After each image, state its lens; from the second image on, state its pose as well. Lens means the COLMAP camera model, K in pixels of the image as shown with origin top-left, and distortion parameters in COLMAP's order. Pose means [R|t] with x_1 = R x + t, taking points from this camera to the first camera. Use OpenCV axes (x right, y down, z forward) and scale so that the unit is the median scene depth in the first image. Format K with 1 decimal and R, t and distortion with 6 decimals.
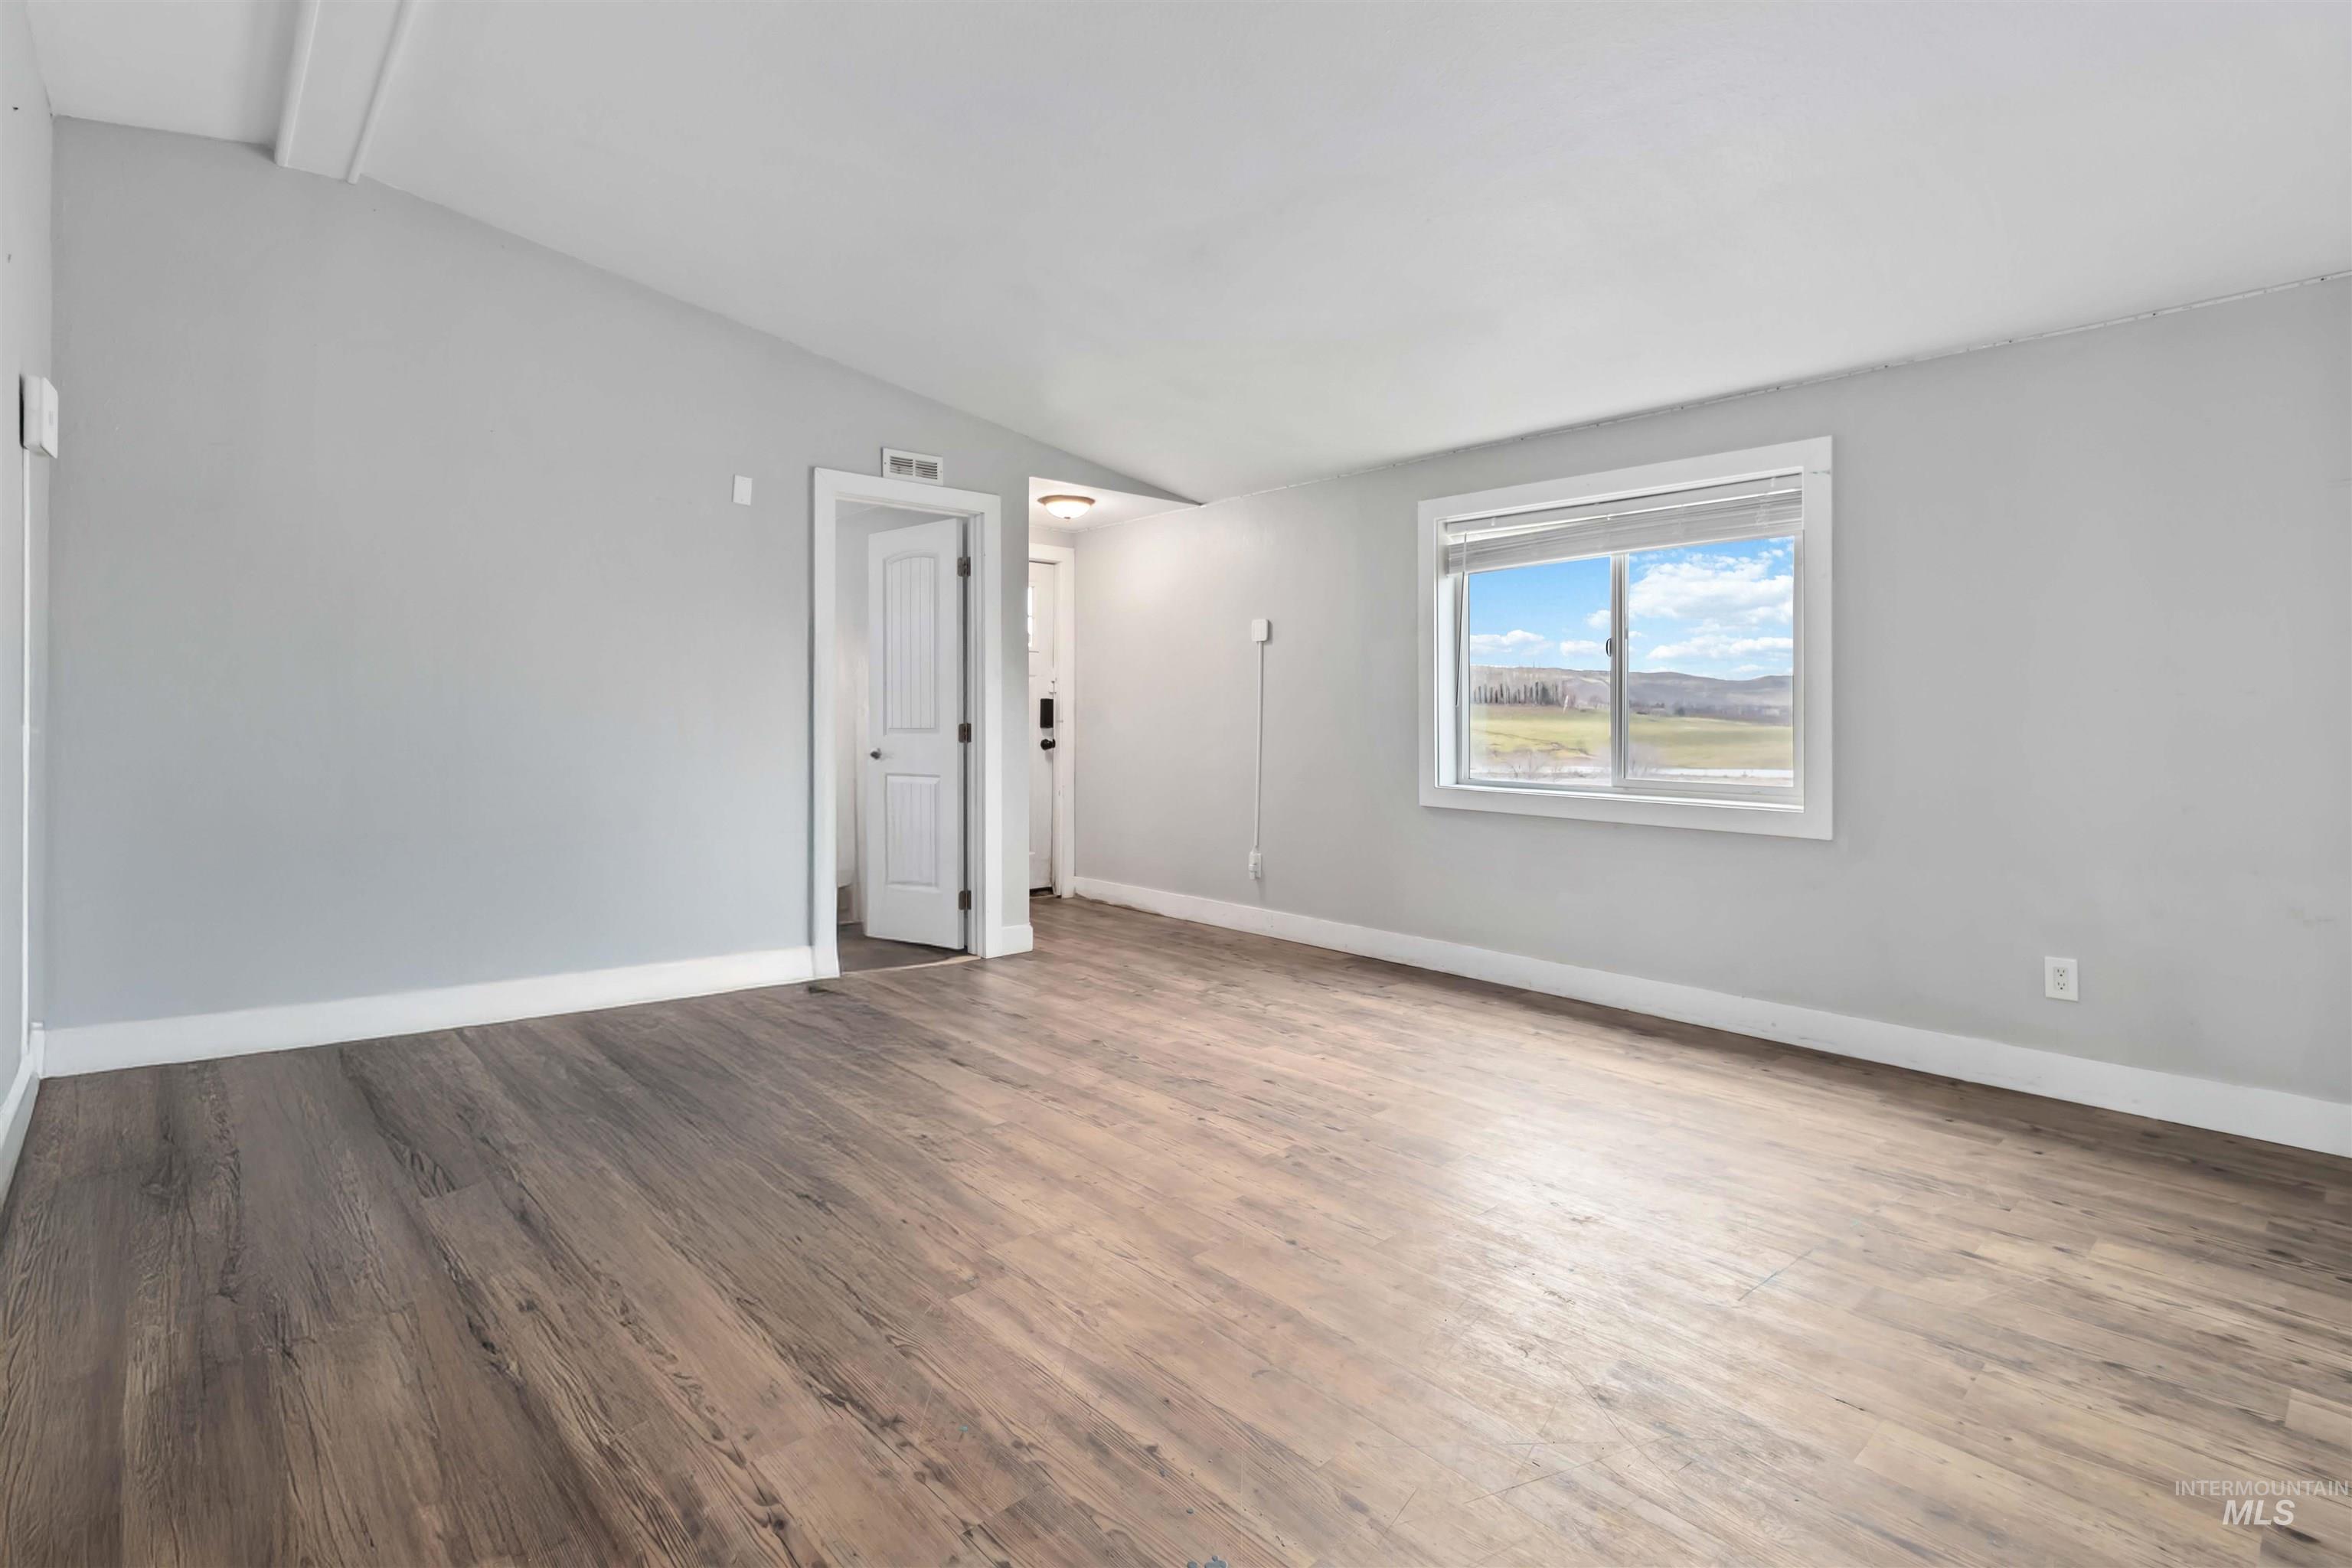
lens RADIAL K [[1103.5, 0, 1193.1], [0, 1103.5, 727.0], [0, 0, 1]] dist [-0.000029, 0.000489]
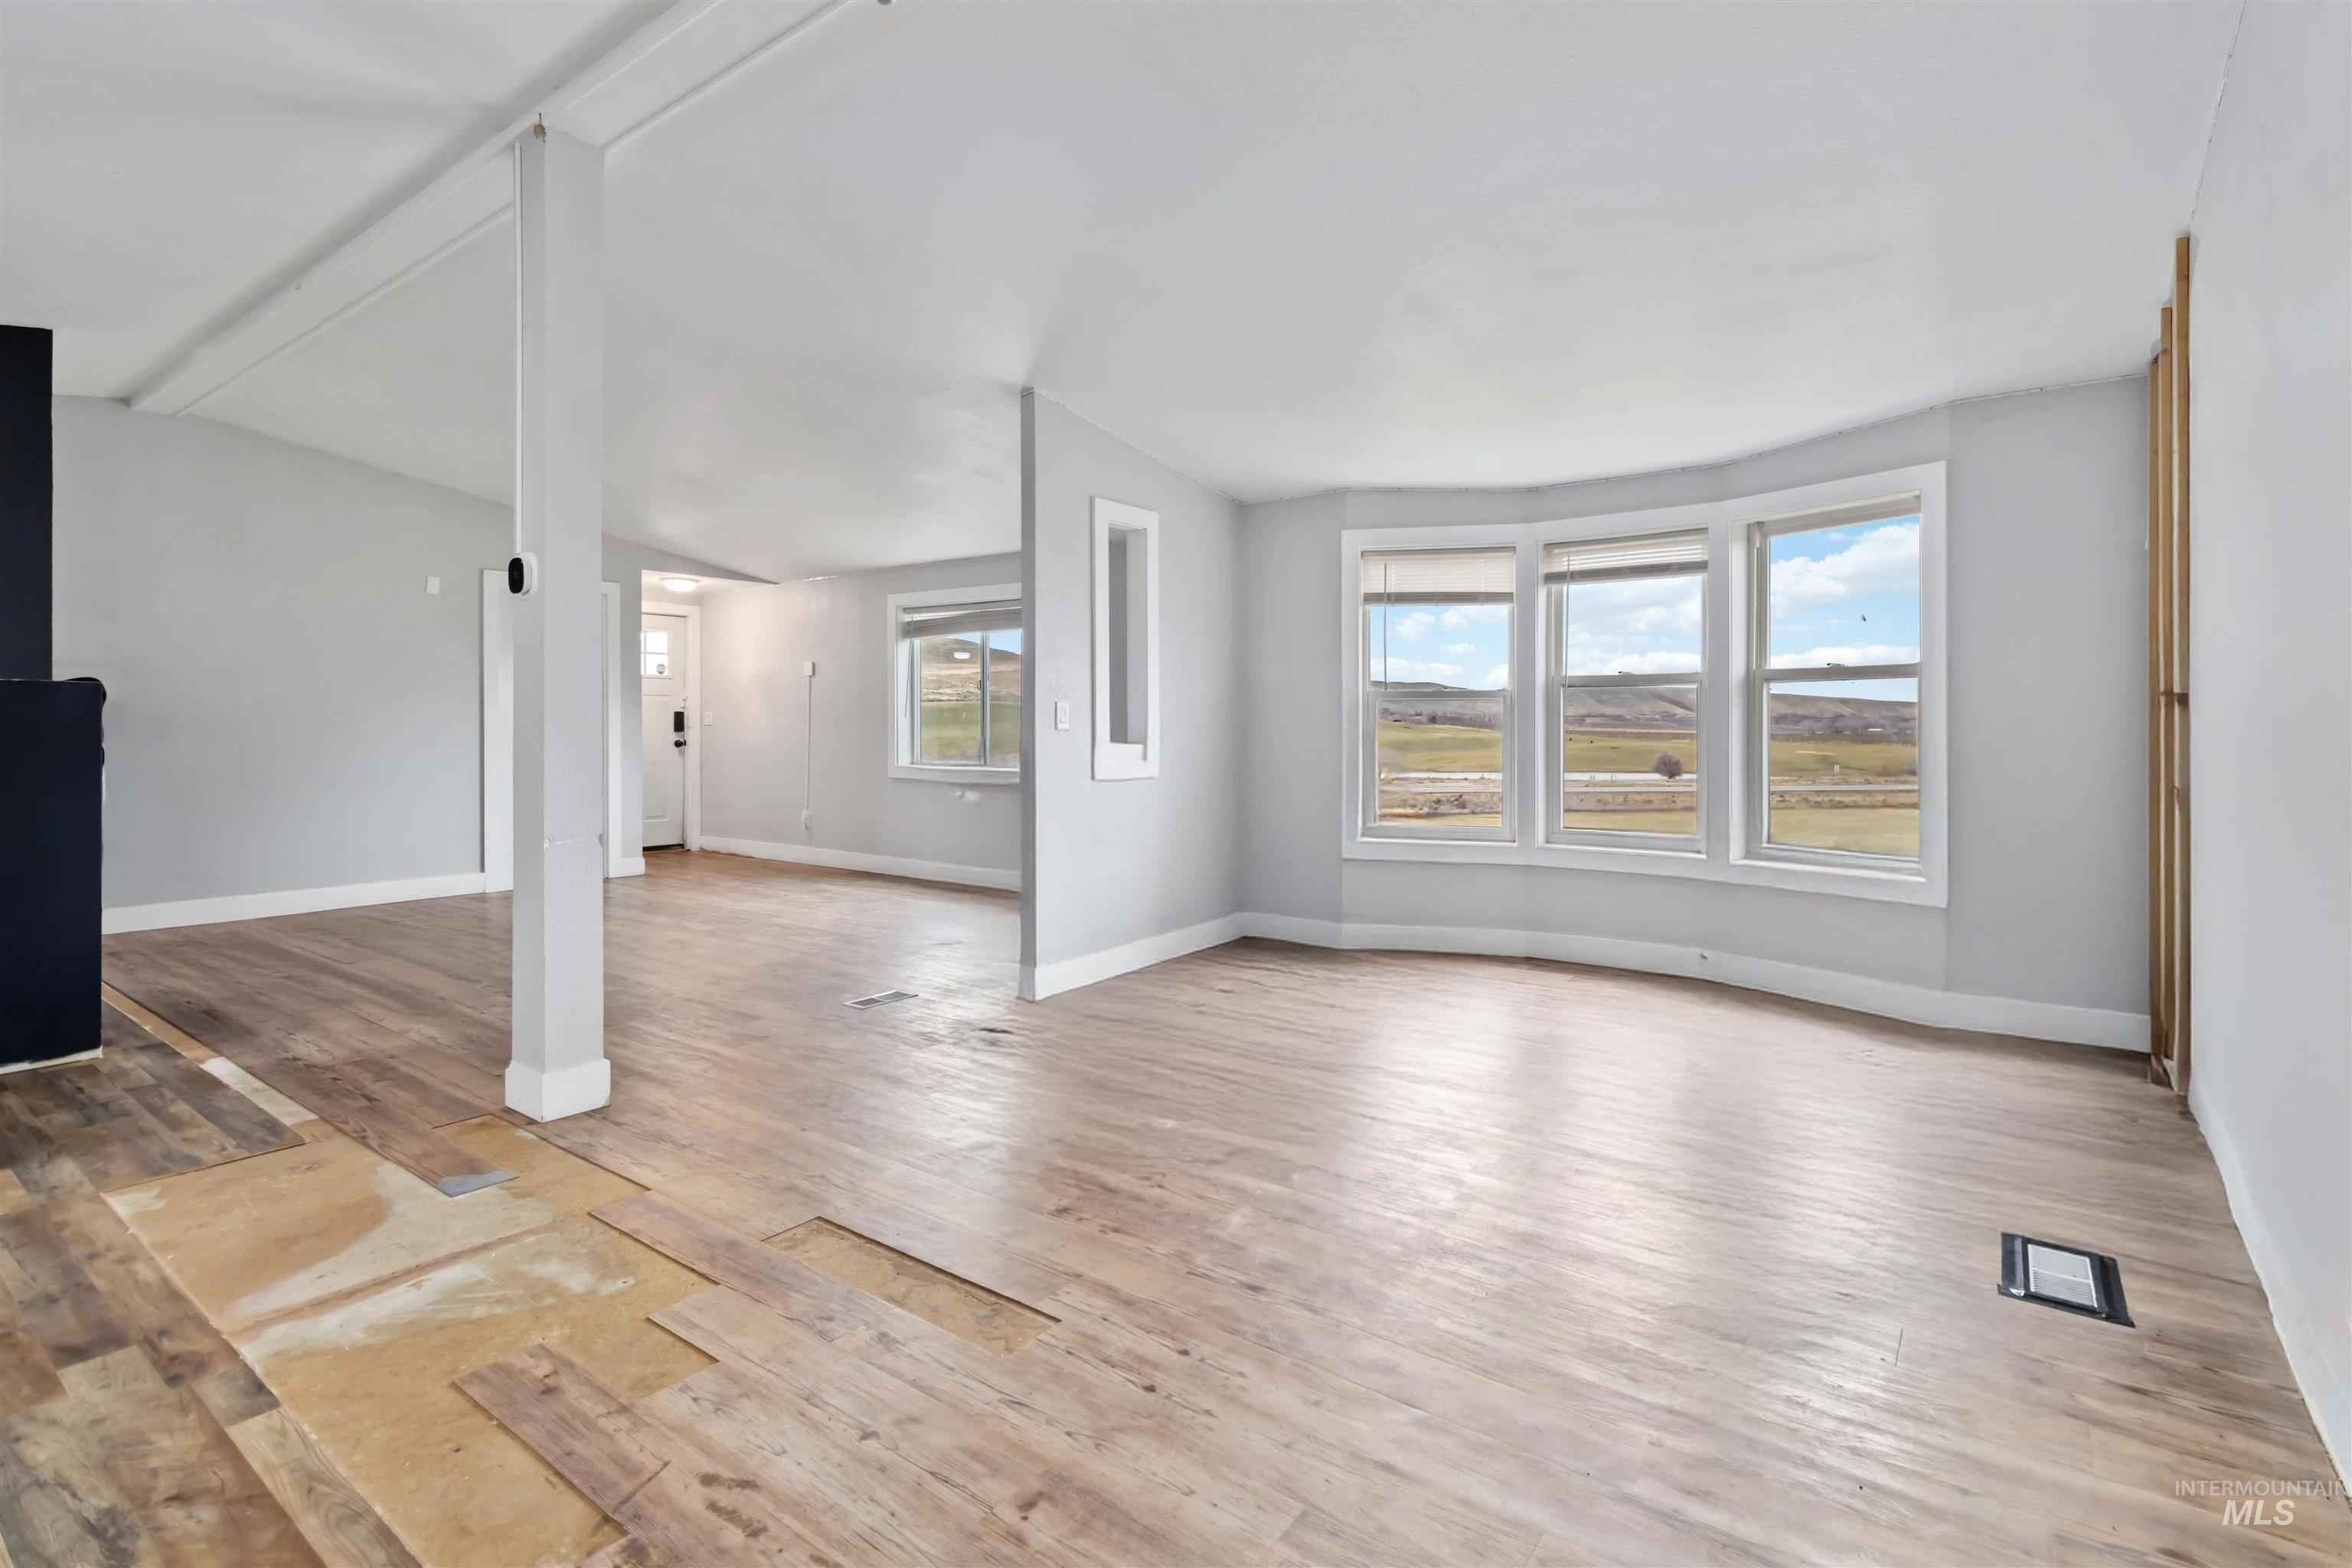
lens RADIAL K [[1103.5, 0, 1193.1], [0, 1103.5, 727.0], [0, 0, 1]] dist [-0.000029, 0.000489]
pose [[0.982048, -0.000656, 0.188628, 0.316531], [0.002044, 0.999972, -0.007168, 0.007435], [-0.188618, 0.007425, 0.982022, -0.664396]]
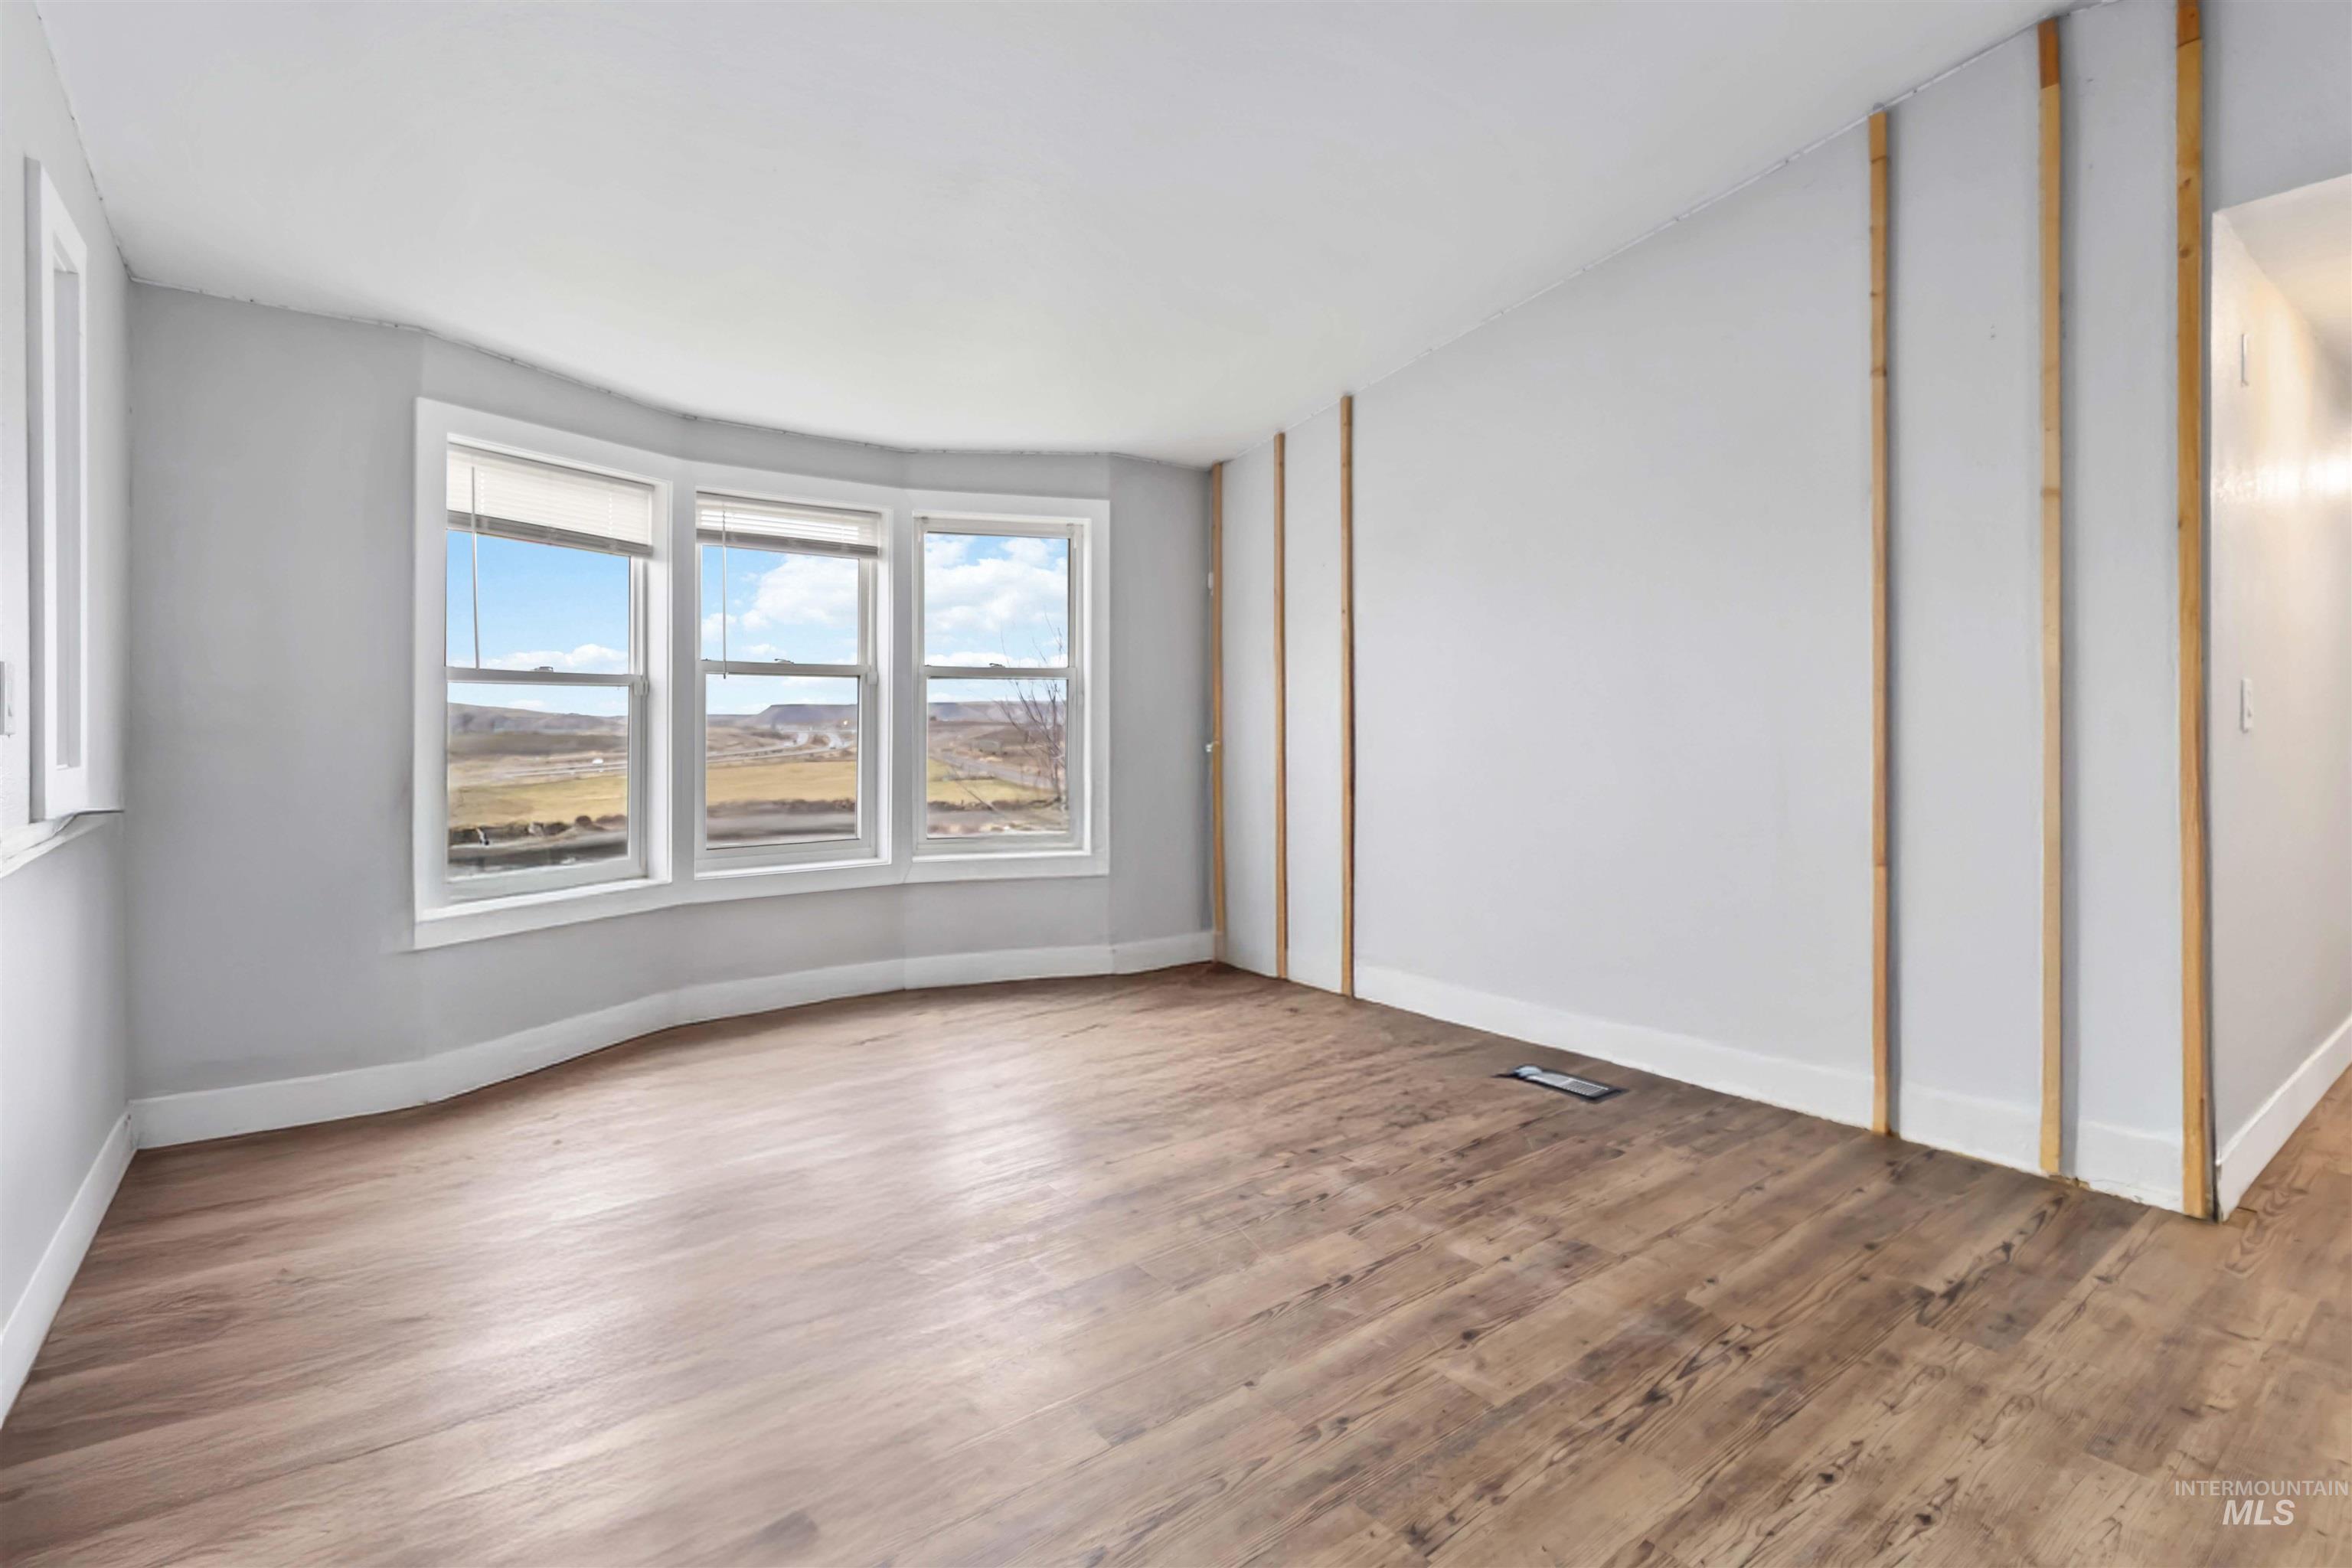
lens RADIAL K [[1127.1, 0, 1175.8], [0, 1127.1, 712.4], [0, 0, 1]] dist [0.022075, -0.000091]
pose [[0.074007, 0.005996, 0.997240, 0.042125], [0.012287, 0.999901, -0.006924, 0.001082], [-0.997182, 0.012765, 0.073926, -0.128526]]
